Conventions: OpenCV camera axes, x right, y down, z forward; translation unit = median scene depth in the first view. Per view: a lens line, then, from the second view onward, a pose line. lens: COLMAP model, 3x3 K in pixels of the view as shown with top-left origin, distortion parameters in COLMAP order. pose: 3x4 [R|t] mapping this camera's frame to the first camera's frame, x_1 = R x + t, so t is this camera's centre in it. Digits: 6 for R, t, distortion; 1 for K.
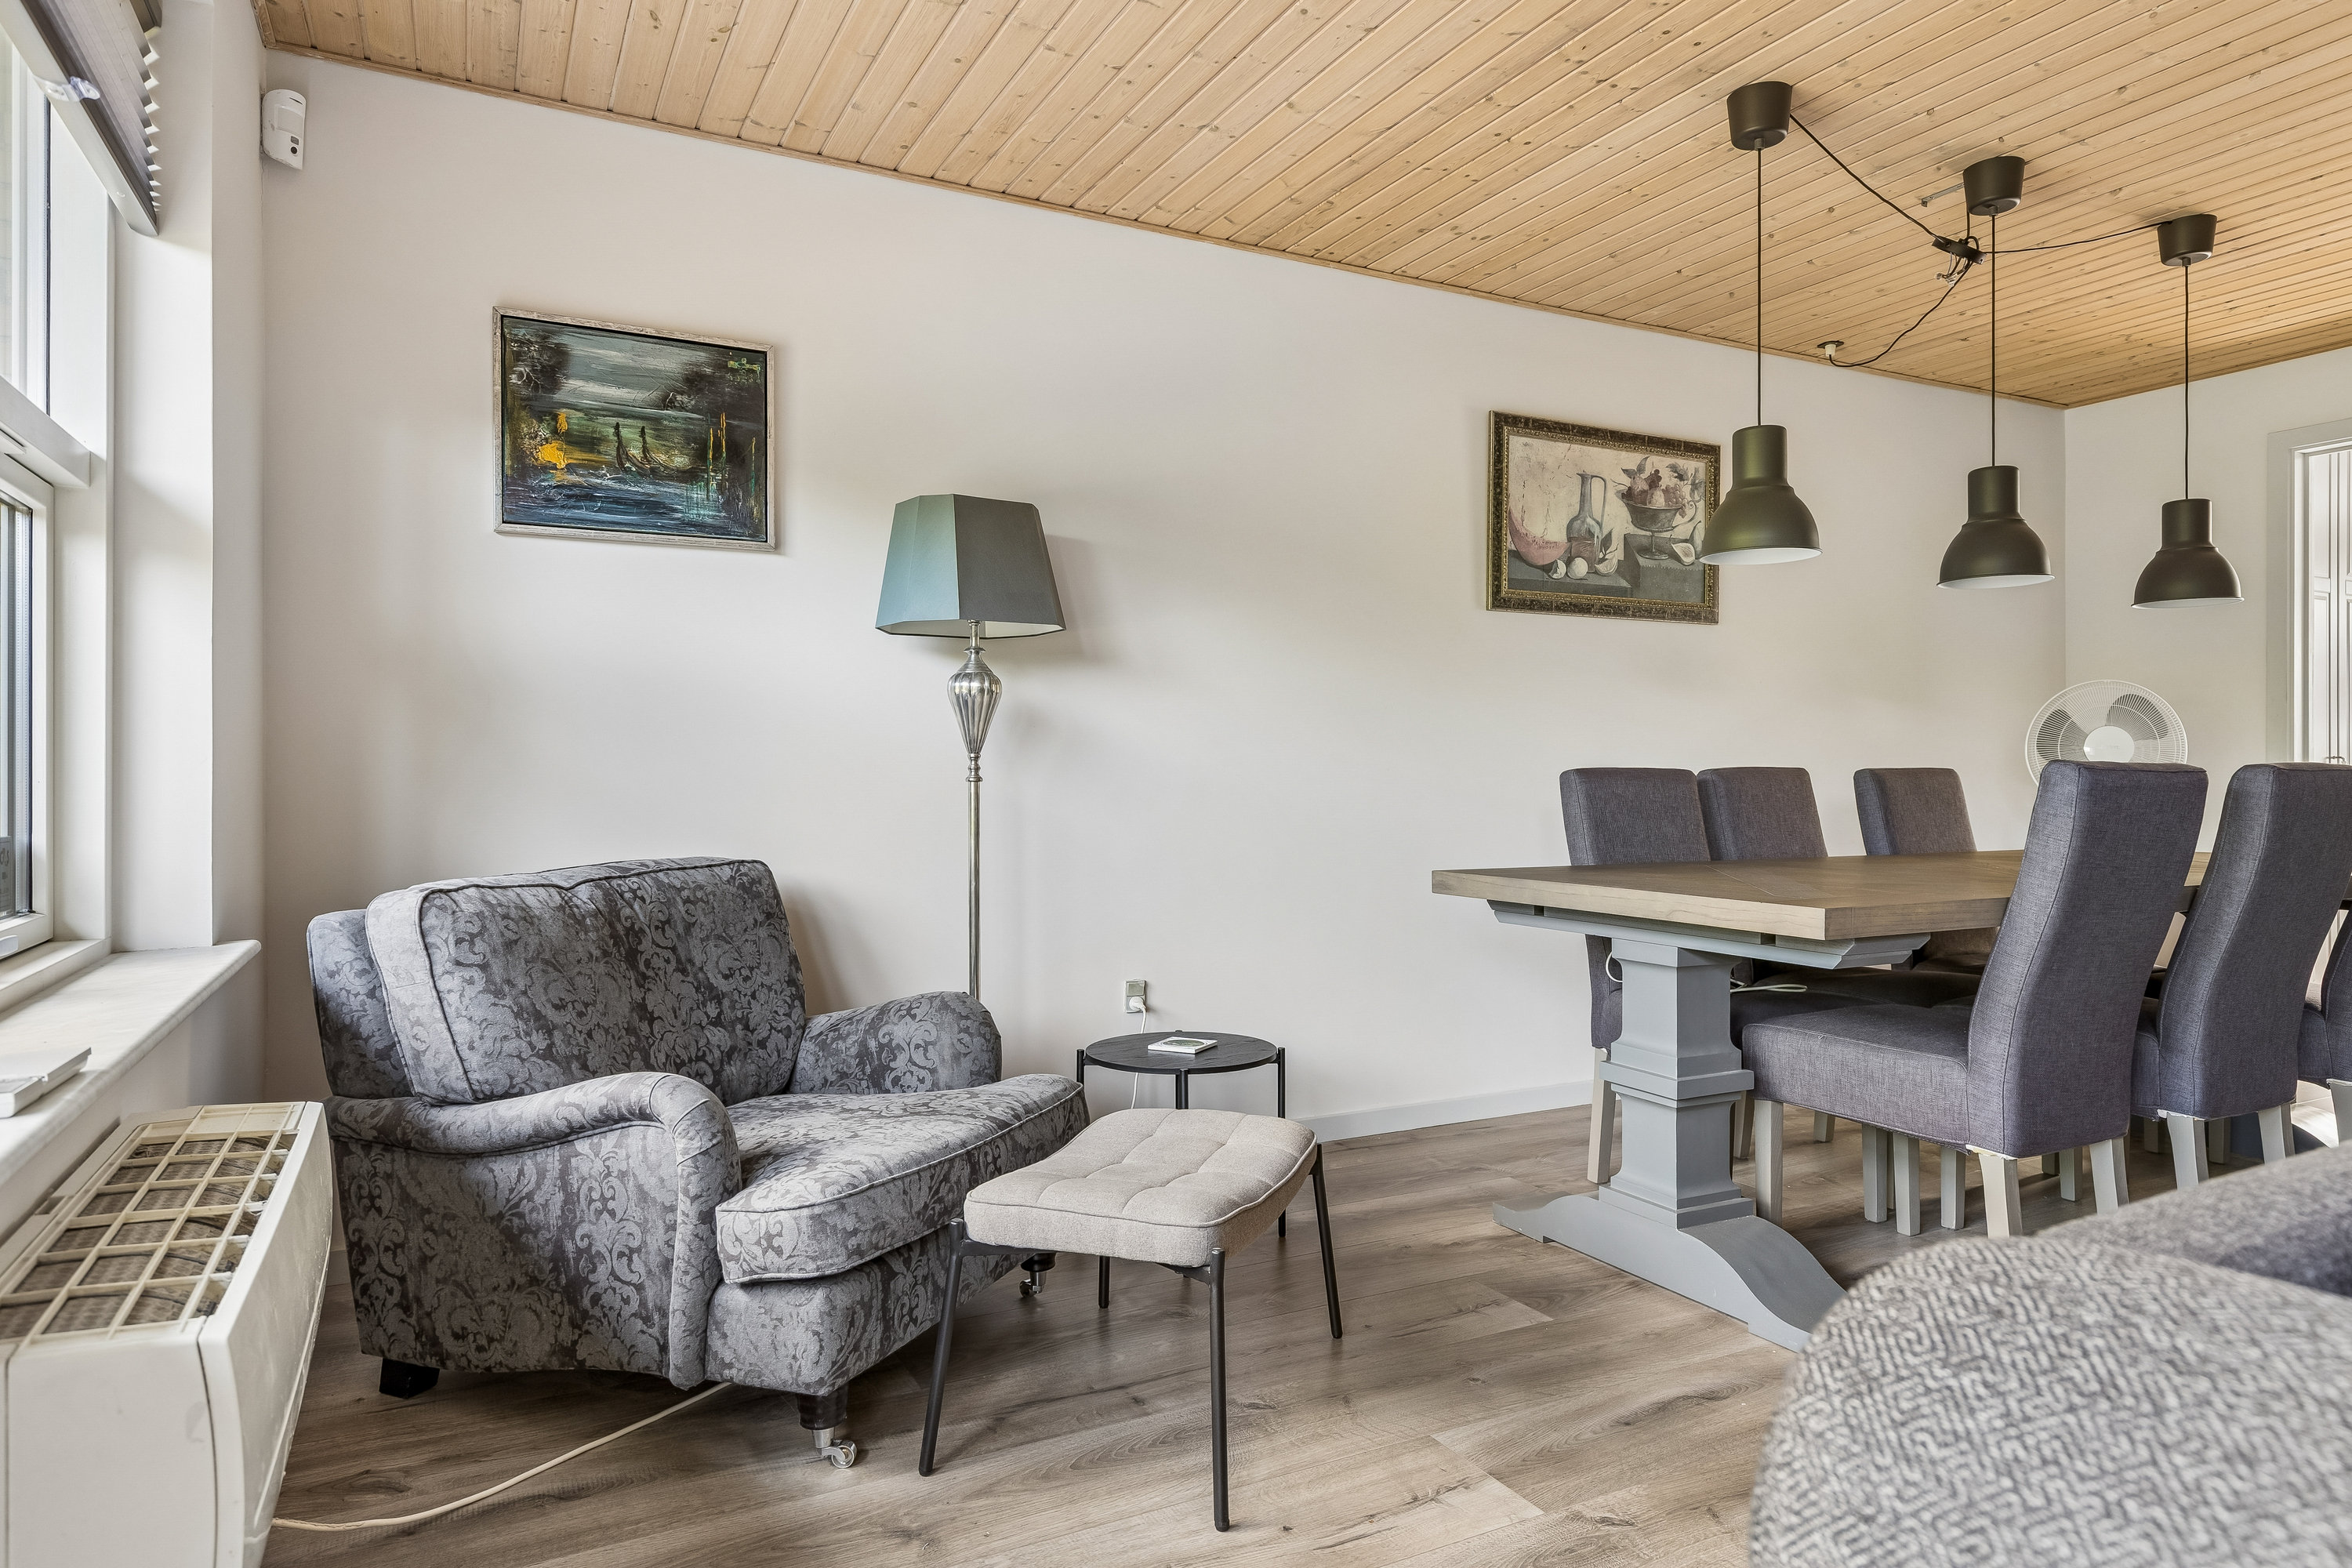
lens RADIAL K [[1371.7, 0, 1218.5], [0, 1371.7, 787.5], [0, 0, 1]] dist [0.004414, 0.000522]
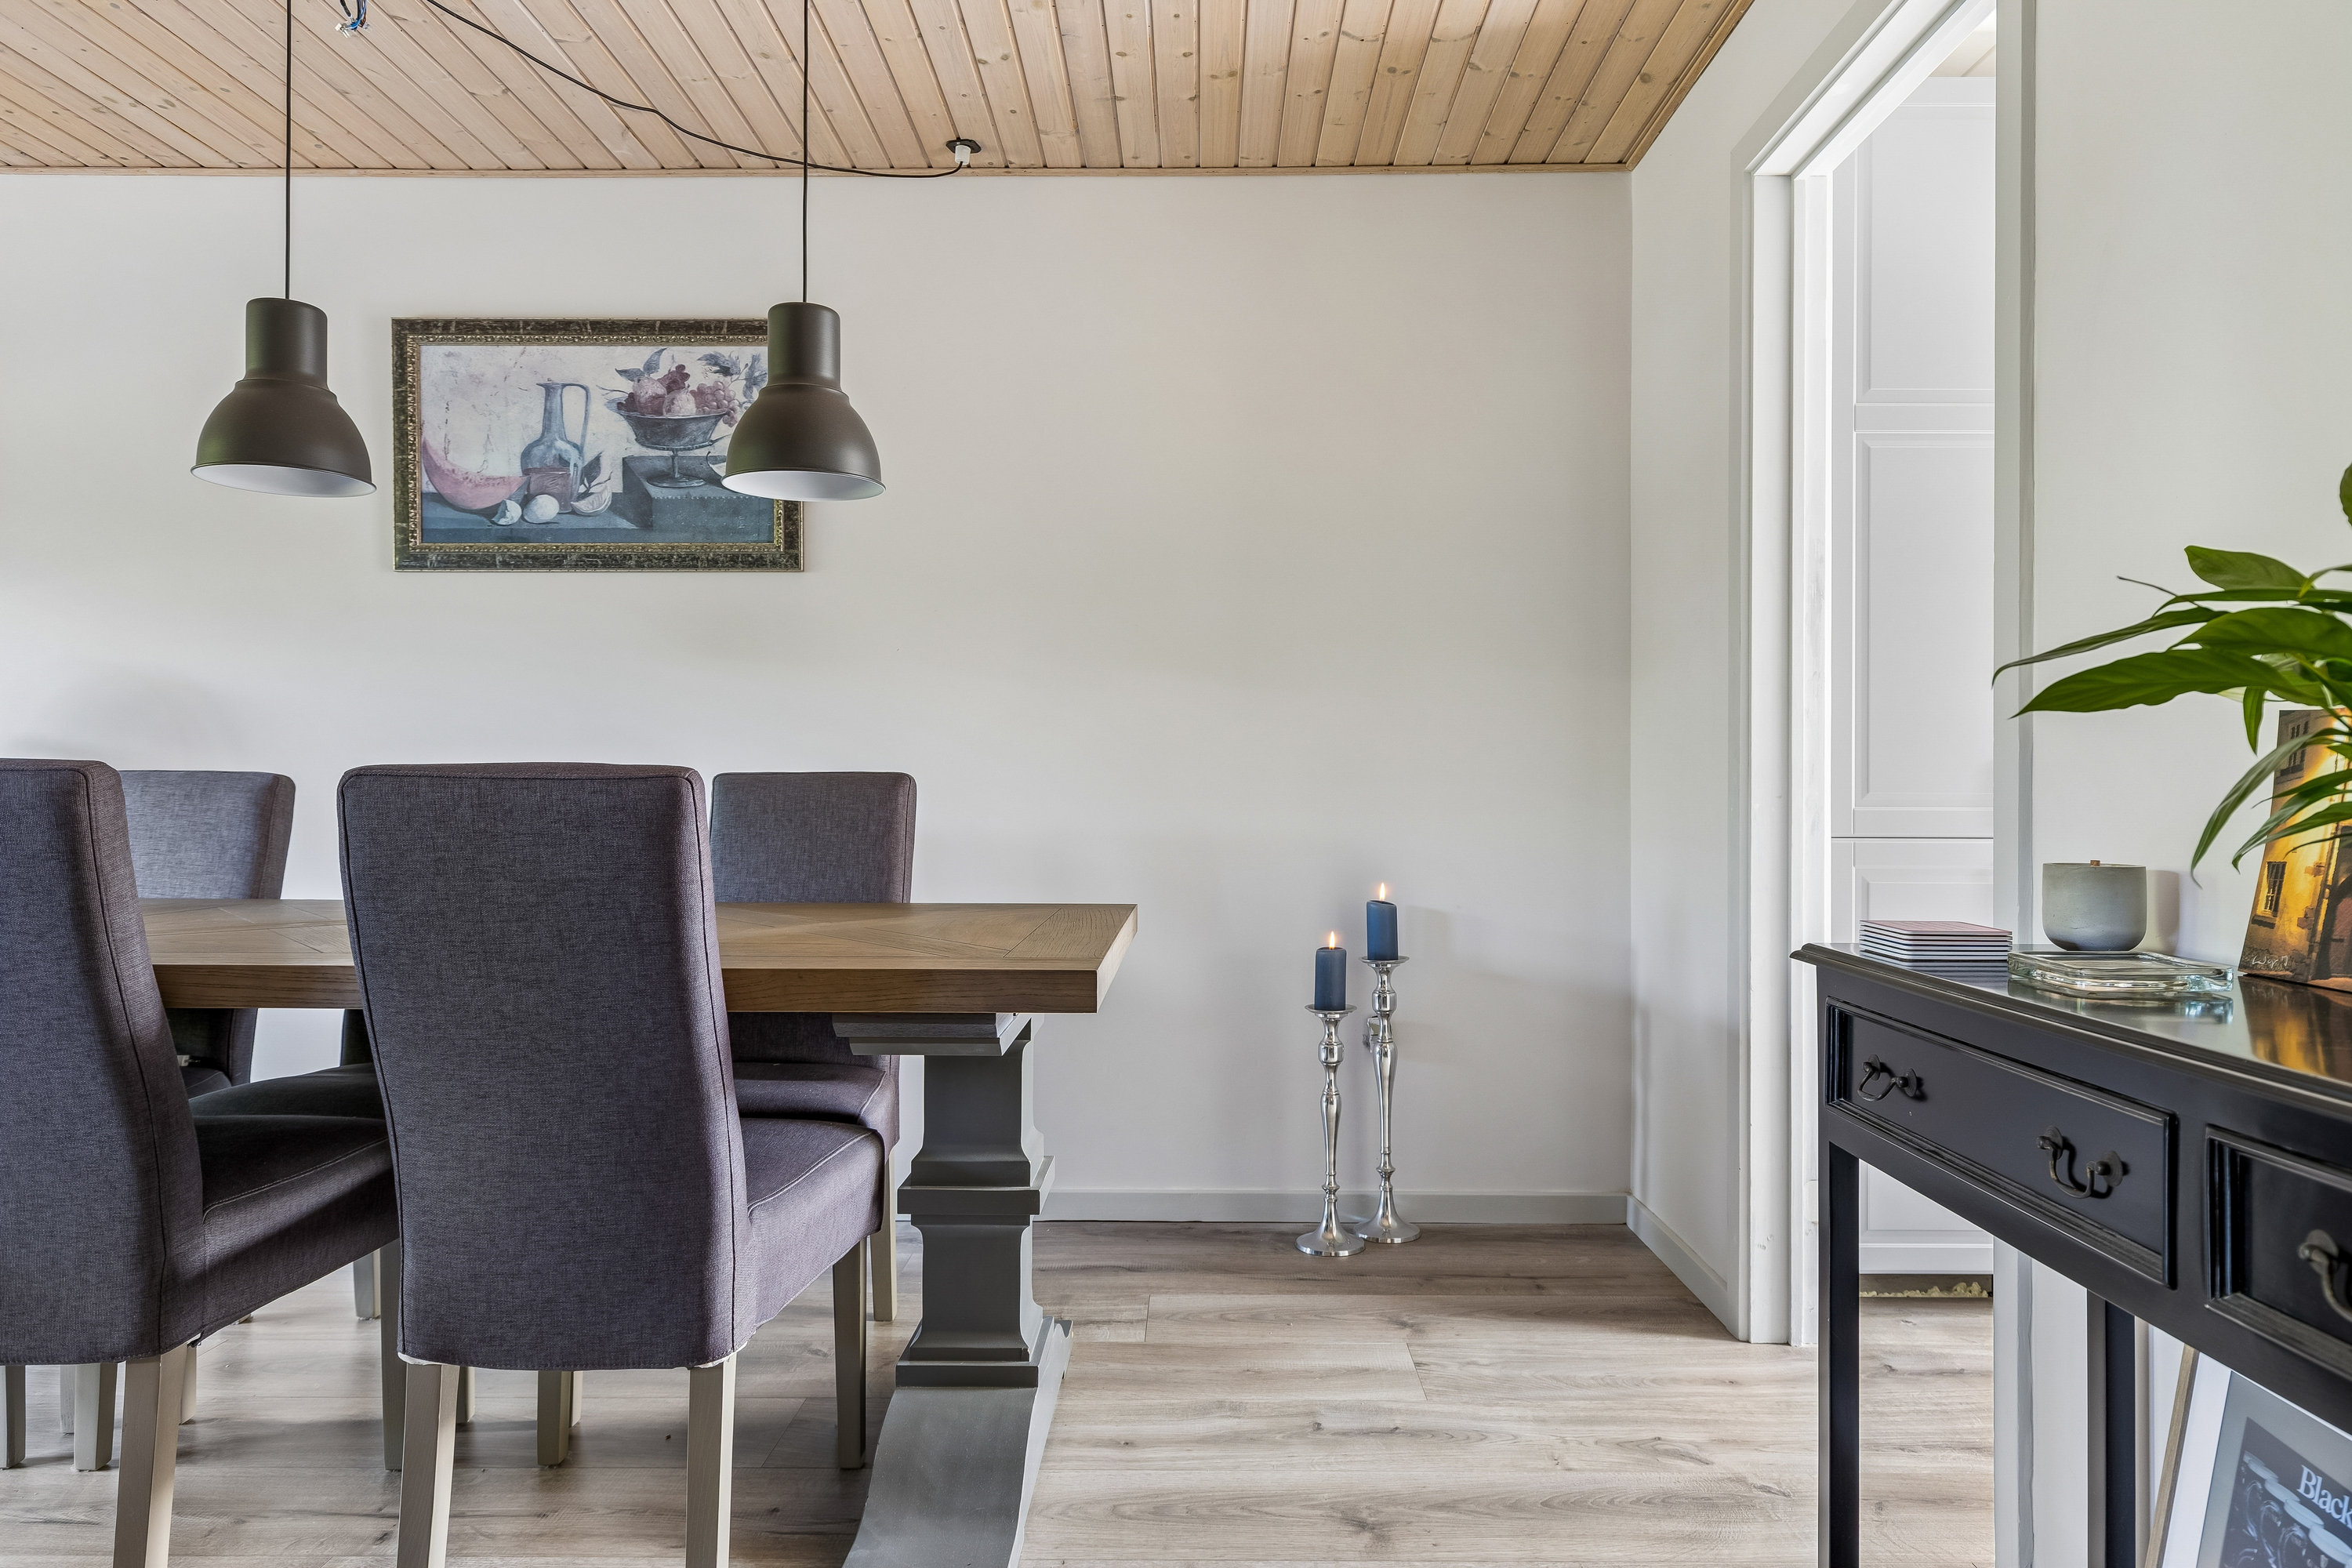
lens RADIAL K [[1477.6, 0, 1176.0], [0, 1477.6, 784.0], [0, 0, 1]] dist [0.016121, -0.000184]
pose [[0.880188, -0.005216, -0.474597, 0.956855], [-0.009411, 0.999551, -0.028440, 0.011322], [0.474532, 0.029499, 0.879744, 0.454330]]
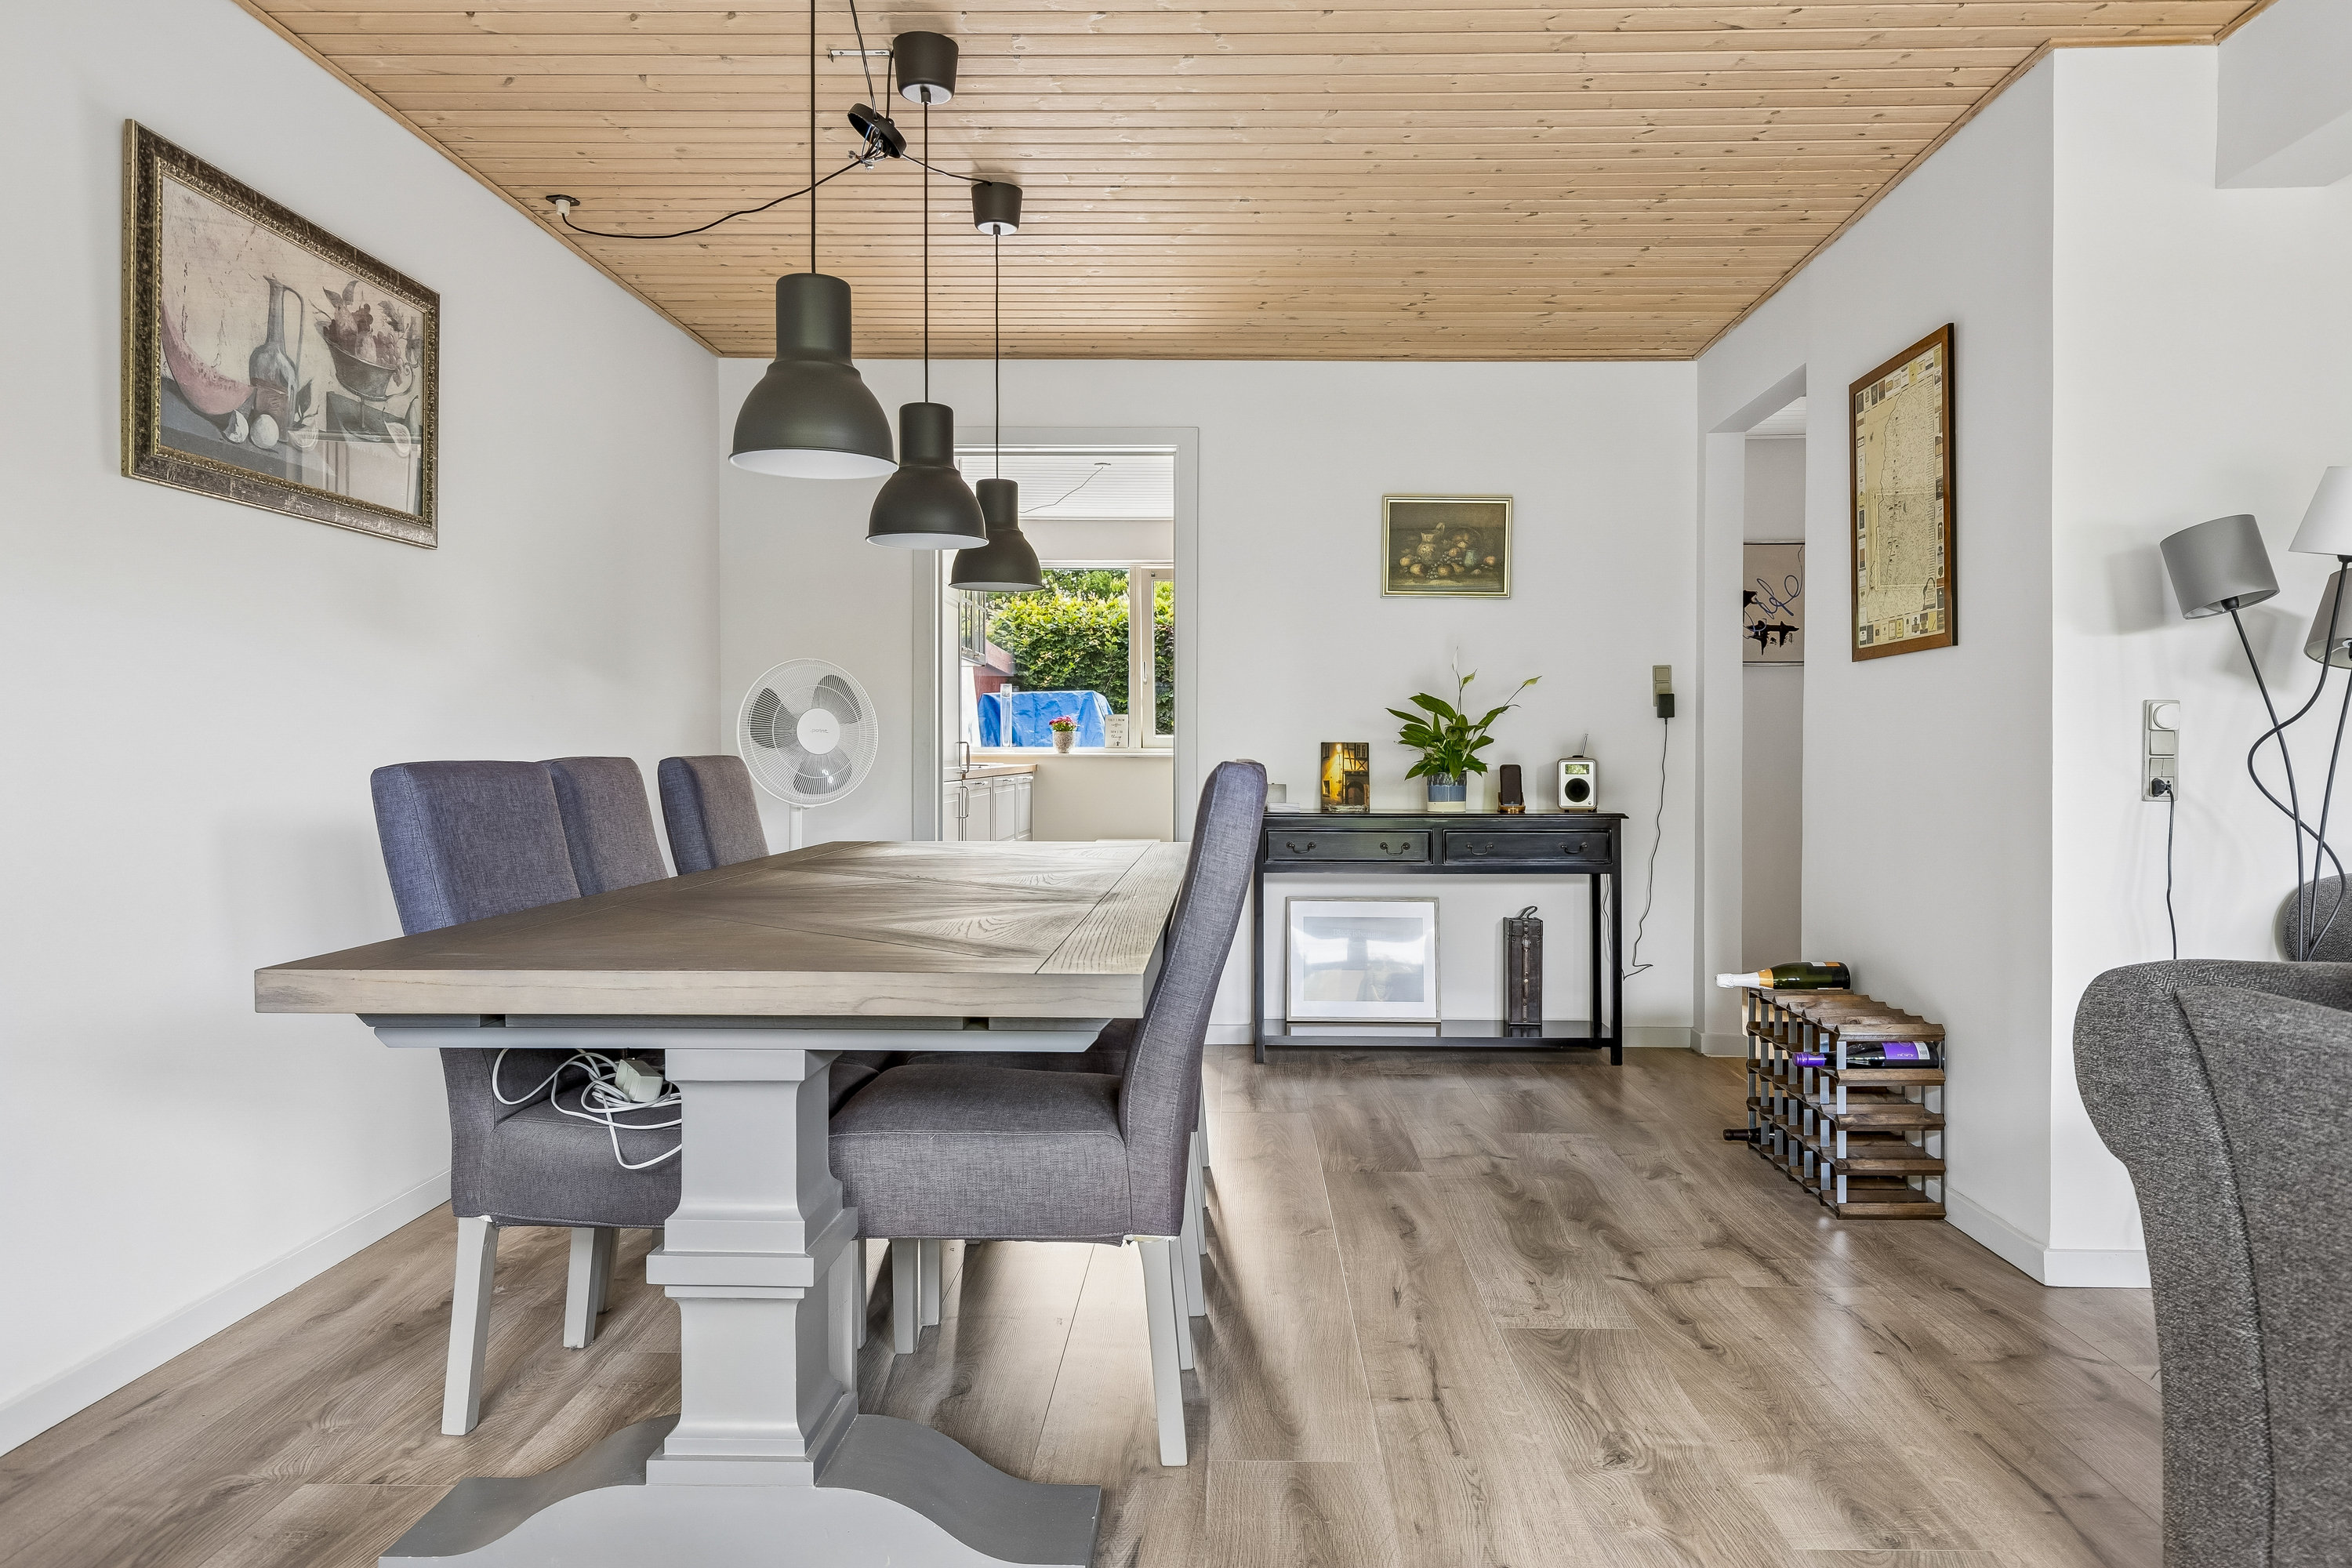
lens RADIAL K [[1460.8, 0, 1185.9], [0, 1460.8, 773.7], [0, 0, 1]] dist [-0.001367, -0.001425]
pose [[0.488684, -0.016292, 0.872308, -0.109370], [0.004779, 0.999861, 0.015998, -0.015056], [-0.872447, -0.003649, 0.488694, 0.321494]]
